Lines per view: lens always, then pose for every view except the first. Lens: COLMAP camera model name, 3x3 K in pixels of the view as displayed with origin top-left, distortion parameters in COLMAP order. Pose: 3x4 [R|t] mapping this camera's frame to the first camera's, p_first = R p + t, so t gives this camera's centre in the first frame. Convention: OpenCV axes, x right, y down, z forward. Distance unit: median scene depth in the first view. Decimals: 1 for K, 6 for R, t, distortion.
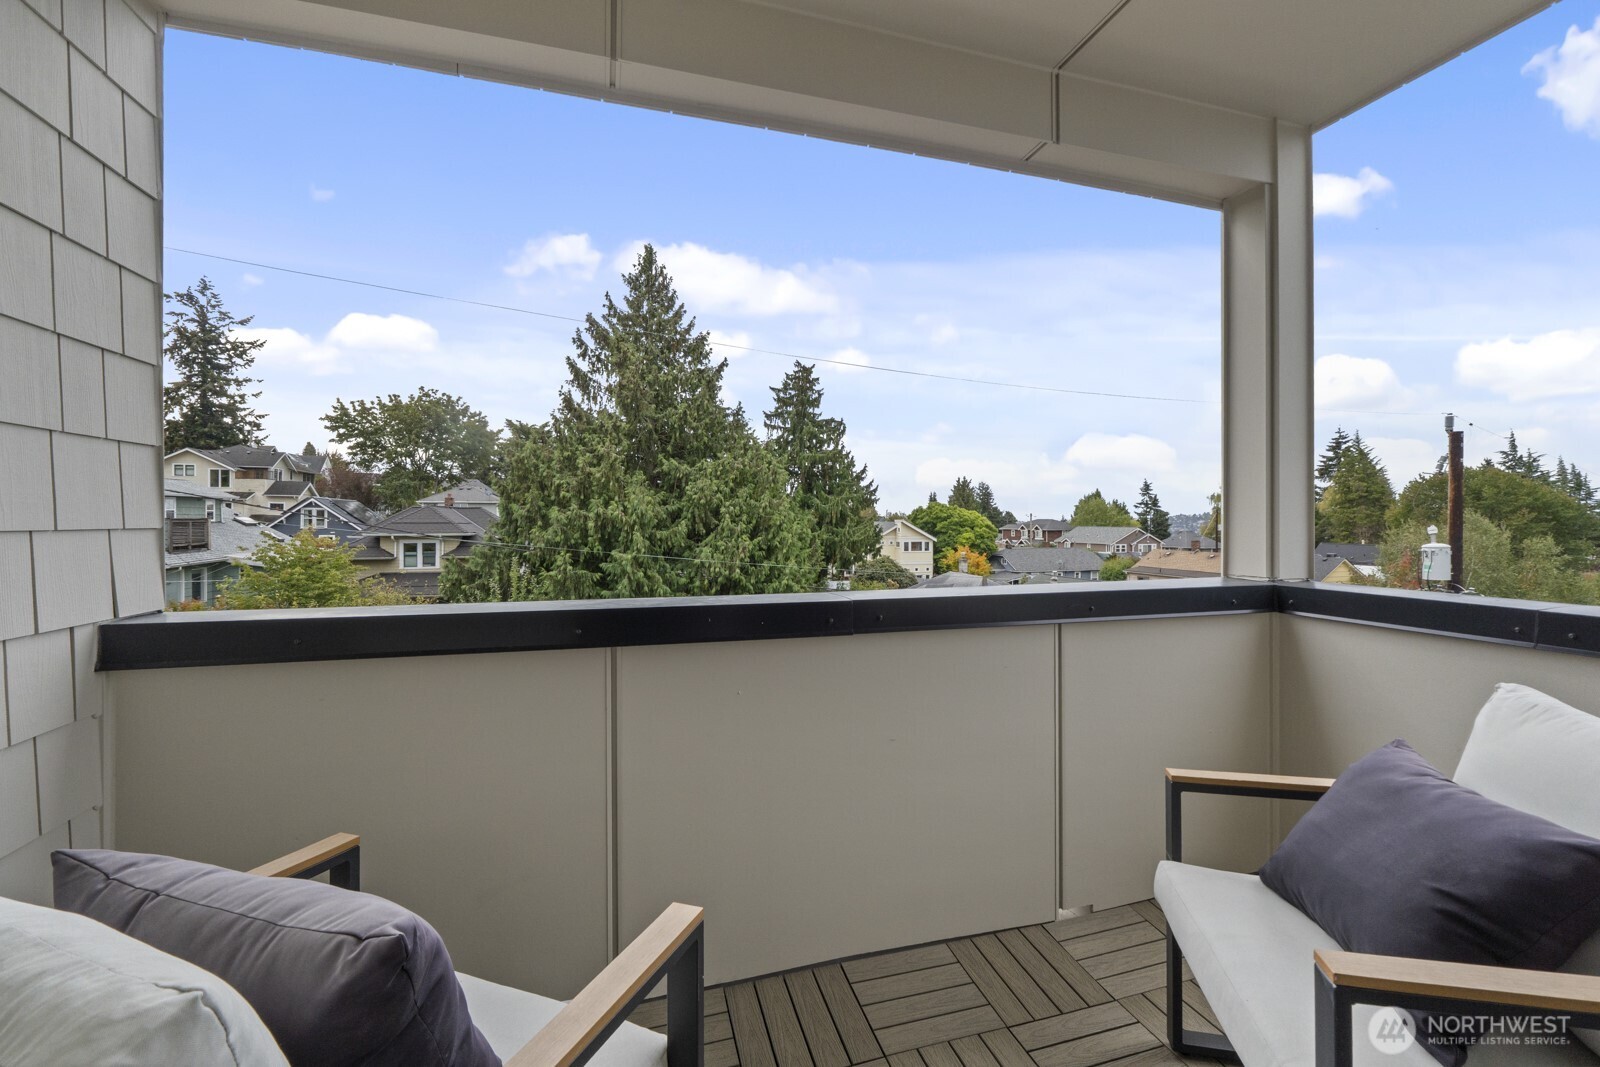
lens RADIAL K [[674.3, 0, 823.2], [0, 674.3, 523.8], [0, 0, 1]] dist [-0.007488, -0.000180]
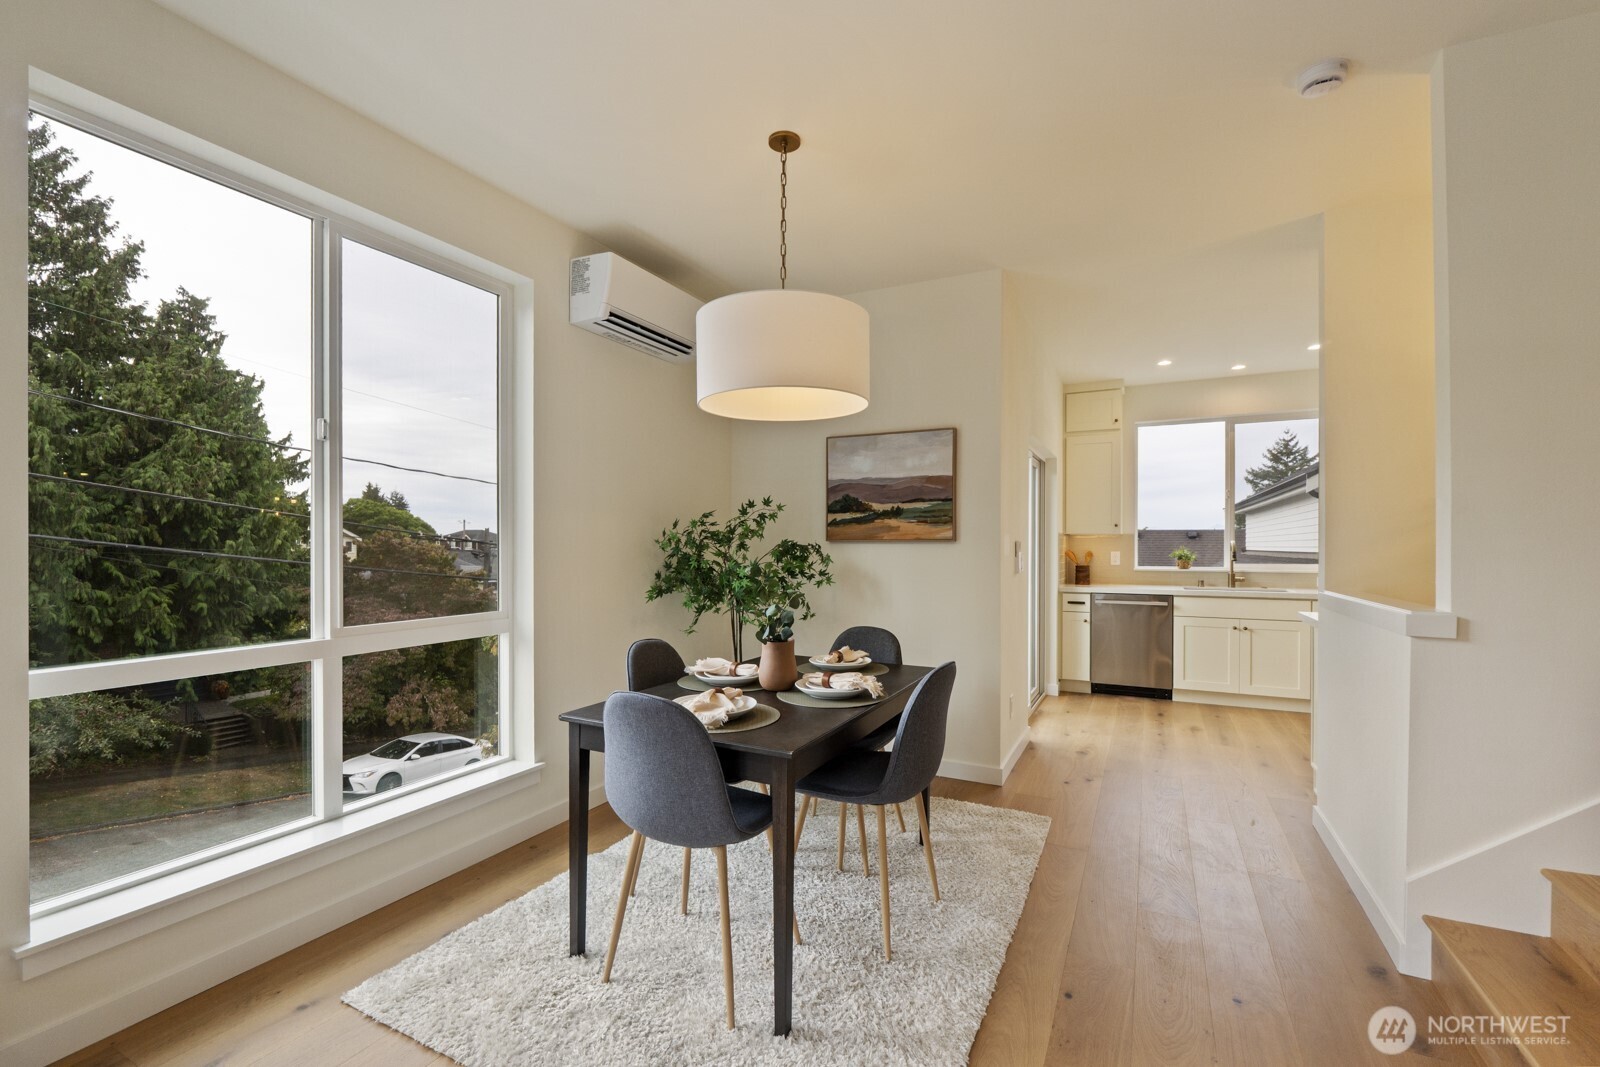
lens RADIAL K [[674.3, 0, 810.5], [0, 674.3, 545.5], [0, 0, 1]] dist [-0.007488, -0.000180]
pose [[0.692326, -0.001292, 0.721584, -0.091464], [0.007192, 0.999961, -0.005110, 0.061900], [-0.721549, 0.008727, 0.692308, -0.044300]]
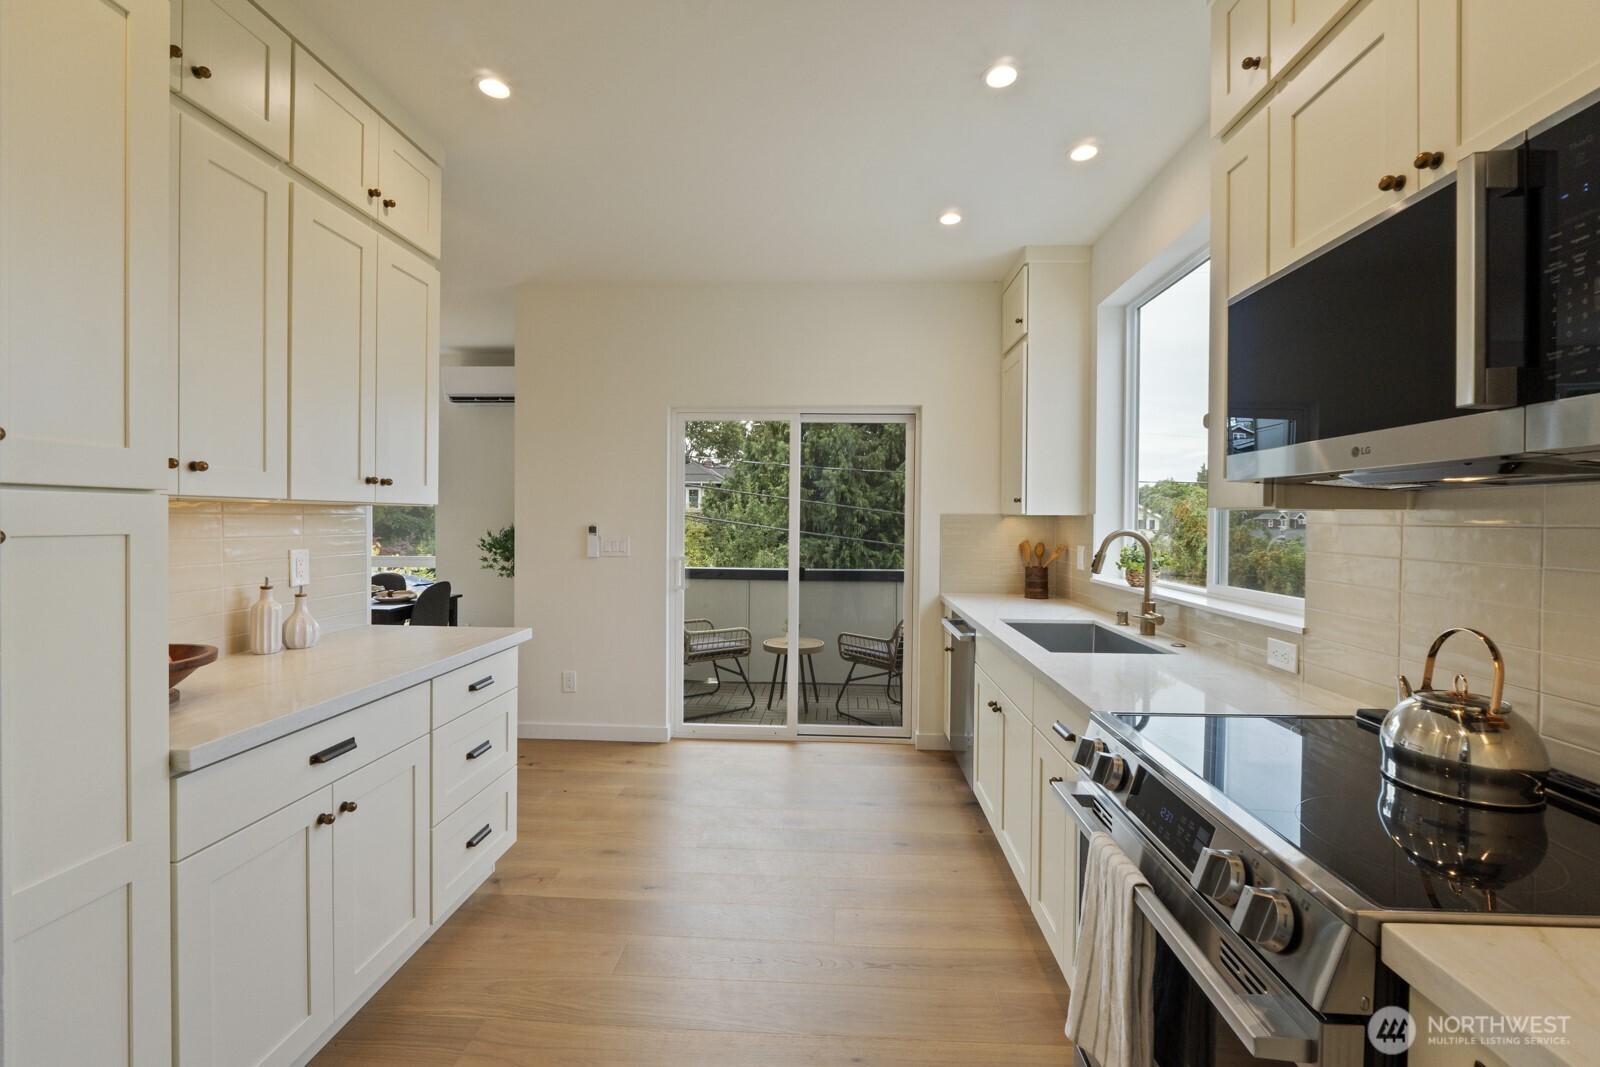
lens RADIAL K [[674.3, 0, 811.3], [0, 674.3, 526.0], [0, 0, 1]] dist [-0.007488, -0.000180]
pose [[0.937684, 0.007472, -0.347408, 0.043403], [-0.007894, 0.999969, 0.000201, 0.061081], [0.347399, 0.002554, 0.937714, -0.076942]]
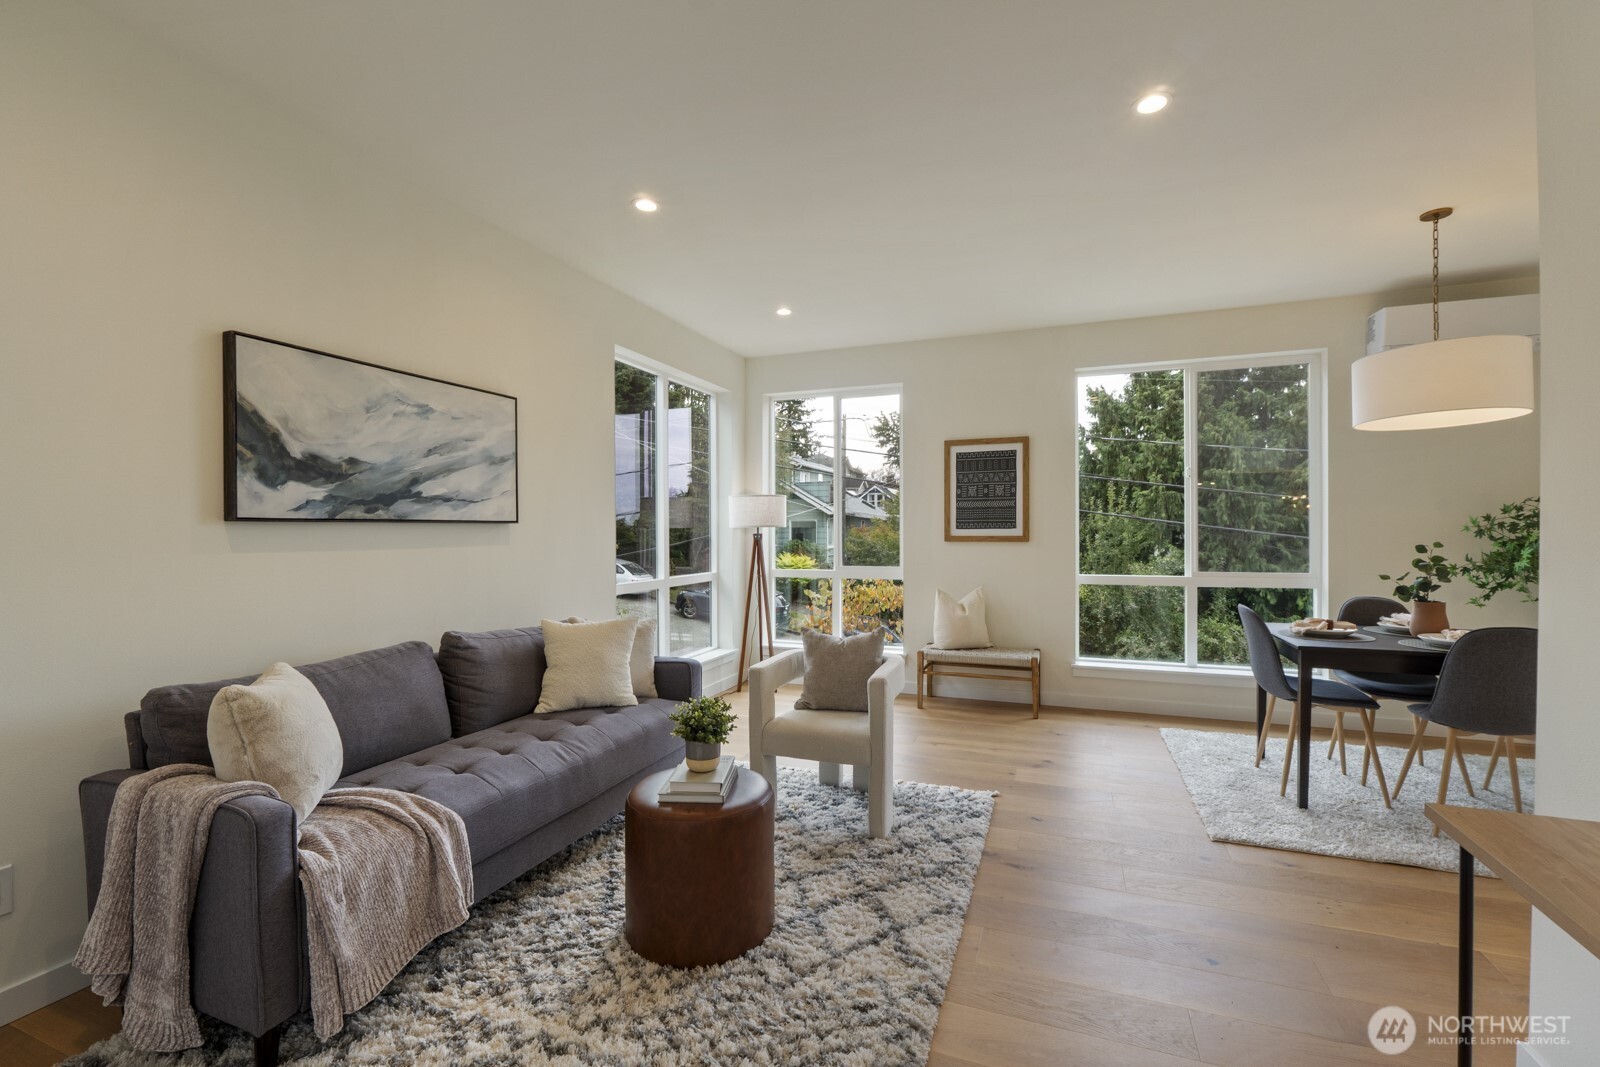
lens RADIAL K [[674.3, 0, 805.5], [0, 674.3, 535.9], [0, 0, 1]] dist [-0.007488, -0.000180]
pose [[0.783227, 0.001481, -0.621734, -0.064105], [-0.003110, 0.999994, -0.001536, 0.062579], [0.621728, 0.003137, 0.783227, -0.096090]]
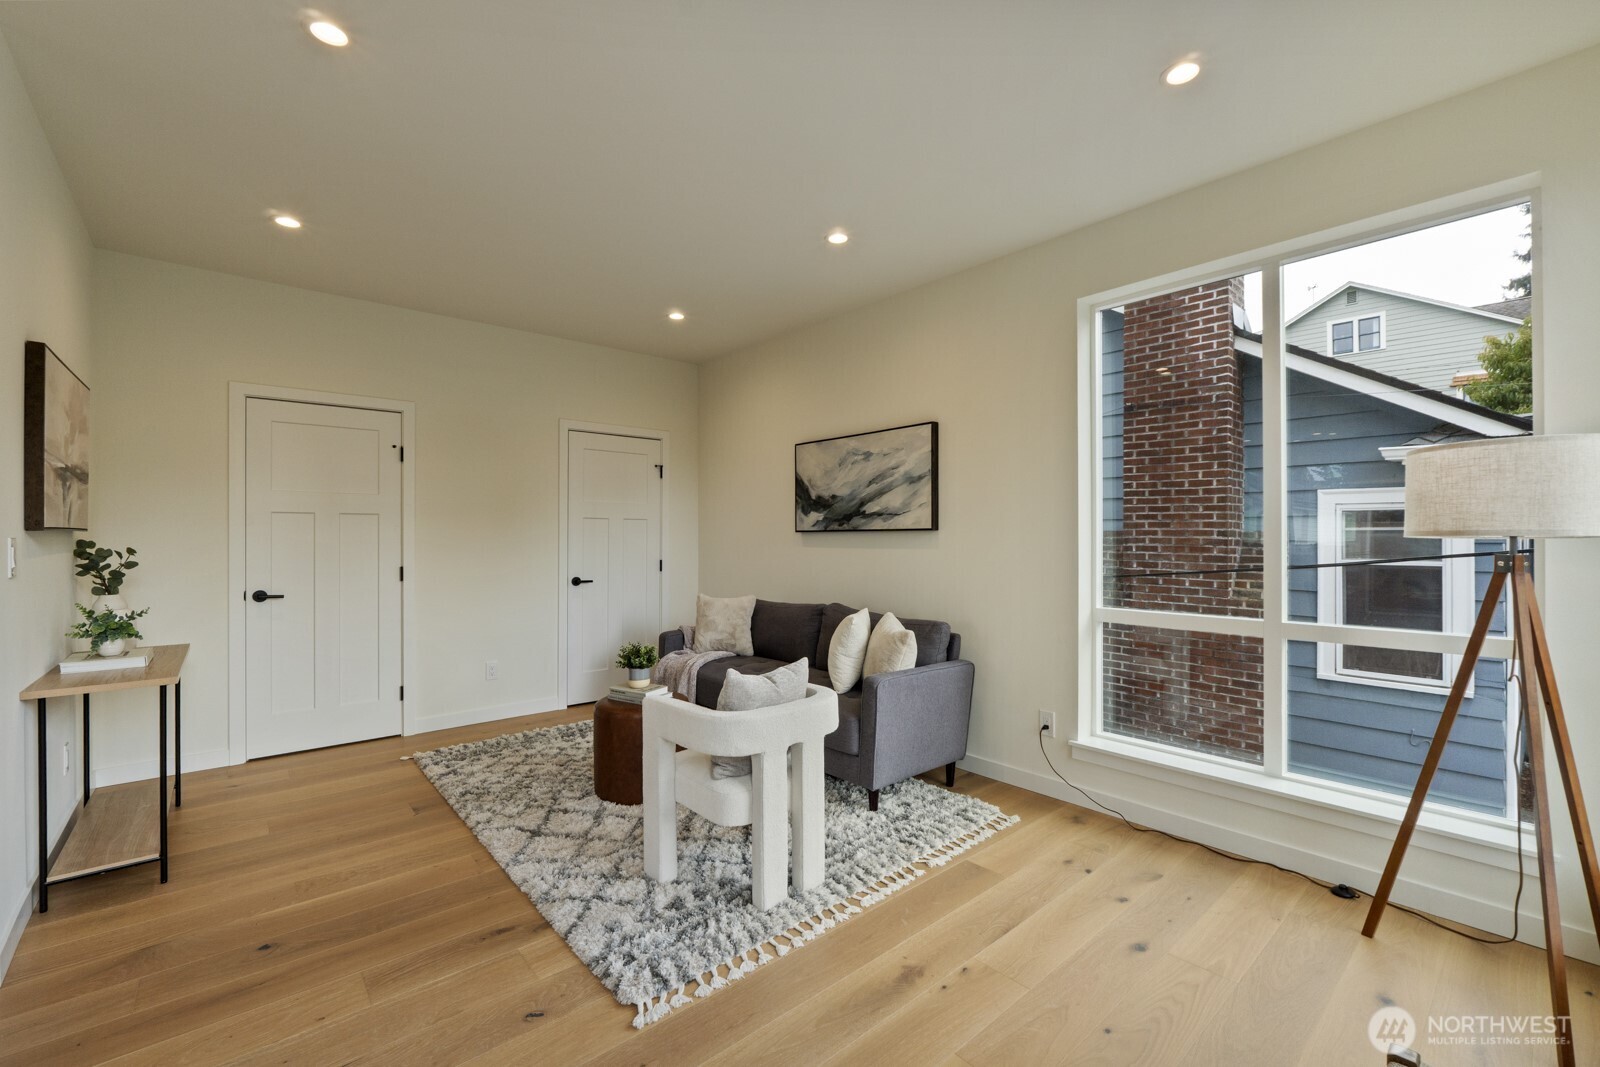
lens RADIAL K [[674.3, 0, 810.3], [0, 674.3, 531.7], [0, 0, 1]] dist [-0.007488, -0.000180]
pose [[-0.911199, -0.004047, -0.411947, -0.084219], [-0.004199, 0.999991, -0.000536, 0.061542], [0.411946, 0.001242, -0.911208, 0.005117]]
